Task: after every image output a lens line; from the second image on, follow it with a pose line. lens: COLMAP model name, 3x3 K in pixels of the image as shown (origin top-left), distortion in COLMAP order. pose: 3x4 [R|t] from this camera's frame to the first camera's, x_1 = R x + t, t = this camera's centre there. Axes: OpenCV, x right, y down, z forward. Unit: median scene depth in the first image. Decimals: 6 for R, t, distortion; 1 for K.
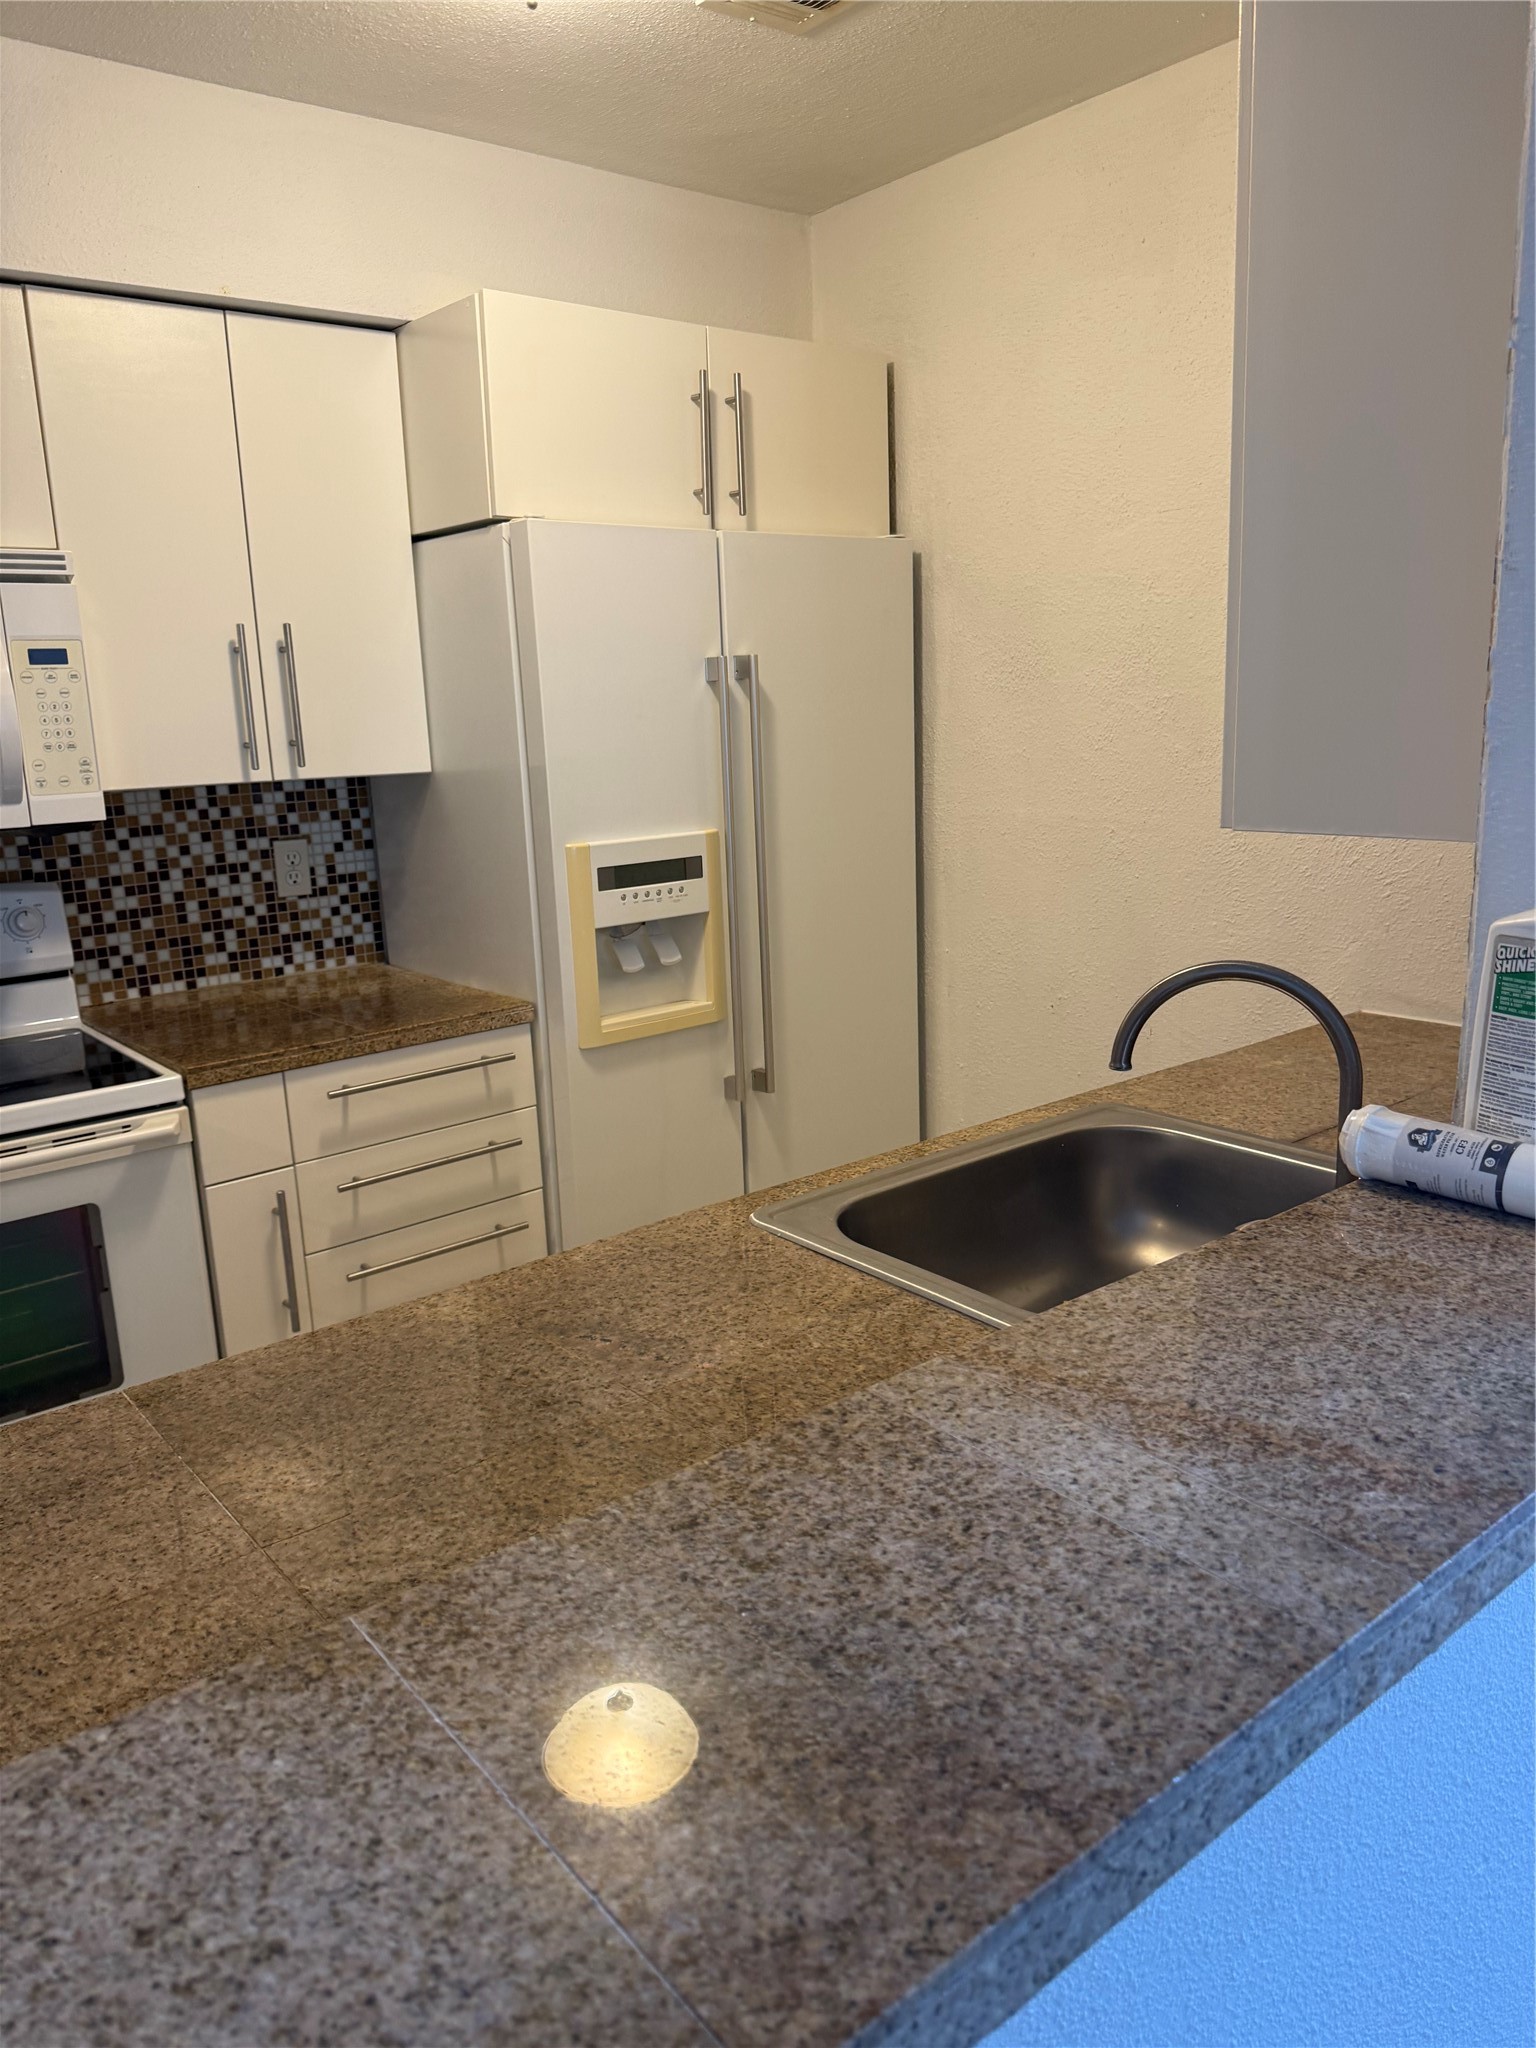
lens RADIAL K [[1455.2, 0, 762.5], [0, 1455.2, 1022.1], [0, 0, 1]] dist [0.058765, -0.064889]
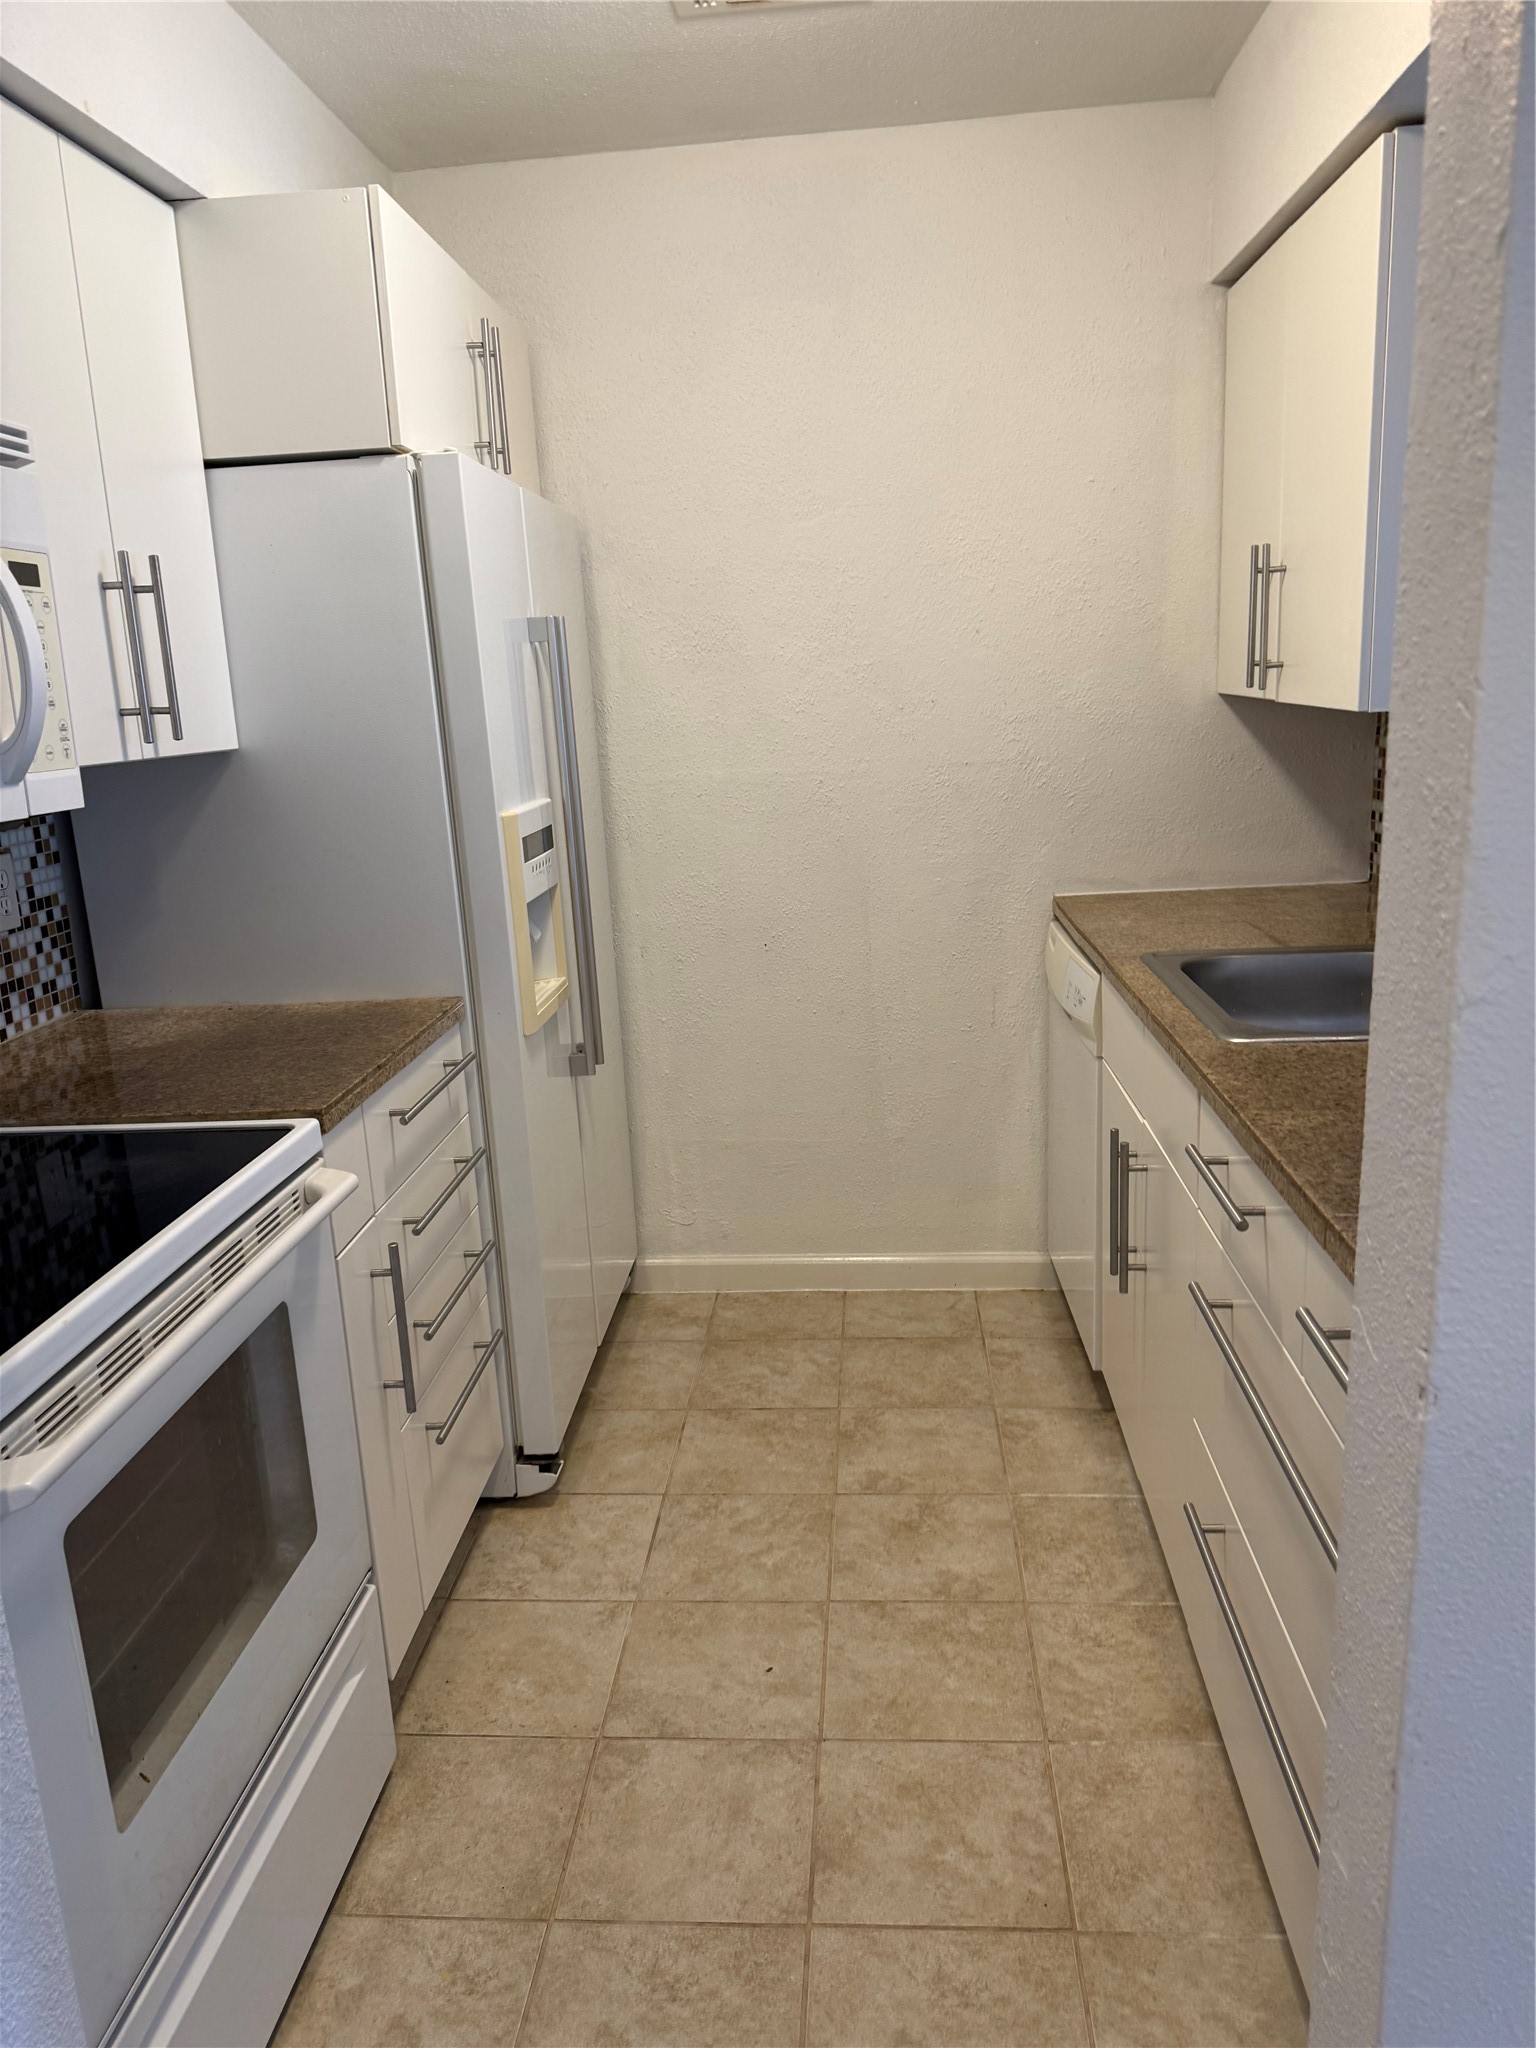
lens RADIAL K [[1455.2, 0, 756.5], [0, 1455.2, 1026.5], [0, 0, 1]] dist [0.058765, -0.064889]
pose [[0.690455, -0.165085, 0.704286, -0.583388], [0.184621, 0.981583, 0.049087, -0.005021], [-0.699419, 0.096134, 0.708217, 0.210463]]
